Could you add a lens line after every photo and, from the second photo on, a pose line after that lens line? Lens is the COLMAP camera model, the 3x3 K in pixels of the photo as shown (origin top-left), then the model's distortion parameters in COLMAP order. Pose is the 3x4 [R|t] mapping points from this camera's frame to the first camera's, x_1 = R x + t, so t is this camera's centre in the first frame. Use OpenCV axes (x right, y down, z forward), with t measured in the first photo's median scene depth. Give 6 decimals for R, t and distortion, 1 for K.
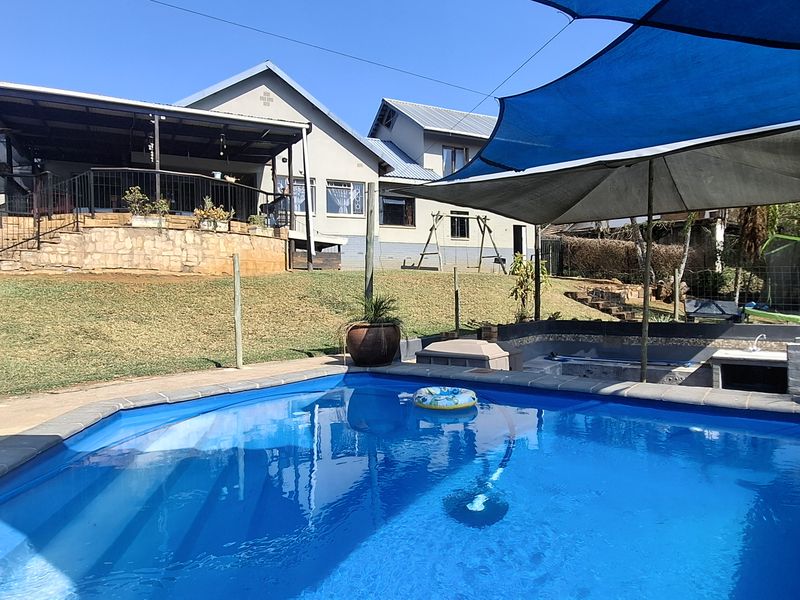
lens RADIAL K [[512.8, 0, 410.2], [0, 512.8, 297.8], [0, 0, 1]] dist [-0.039657, 0.047253]
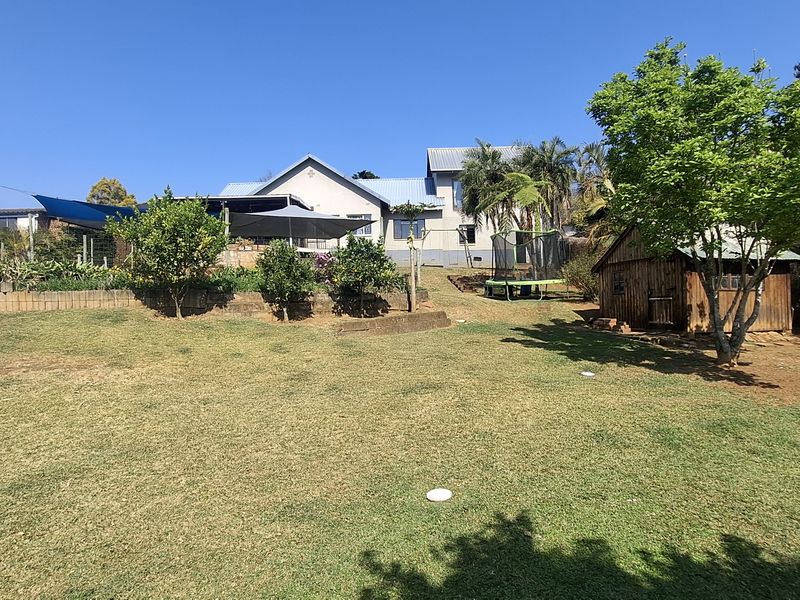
lens RADIAL K [[512.8, 0, 410.2], [0, 512.8, 297.8], [0, 0, 1]] dist [-0.039657, 0.047253]
pose [[0.887746, -0.014060, -0.460119, 0.857036], [0.002723, 0.999676, -0.025292, 0.089262], [0.460326, 0.021200, 0.887497, -0.419135]]
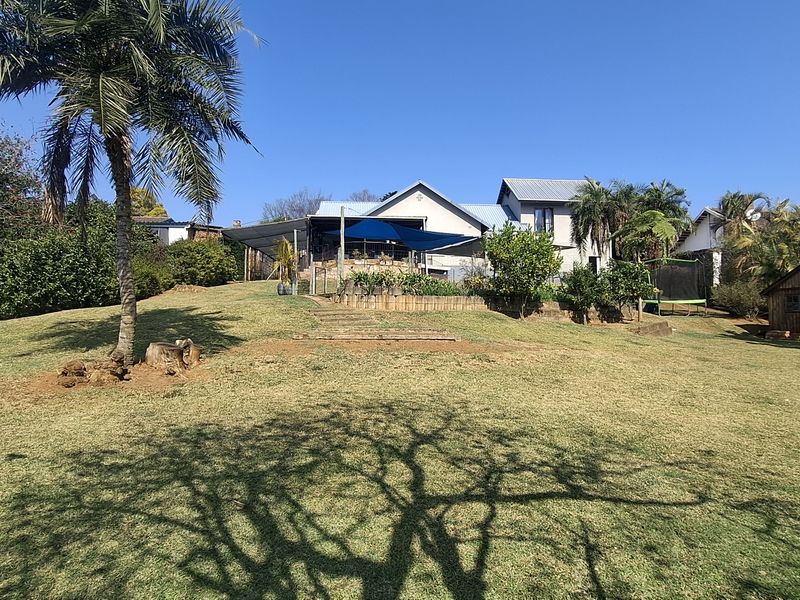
lens RADIAL K [[512.8, 0, 410.2], [0, 512.8, 297.8], [0, 0, 1]] dist [-0.039657, 0.047253]
pose [[0.916481, -0.000860, -0.400078, 0.485578], [-0.025324, 0.997868, -0.060155, 0.116372], [0.399276, 0.065263, 0.914505, -0.811872]]
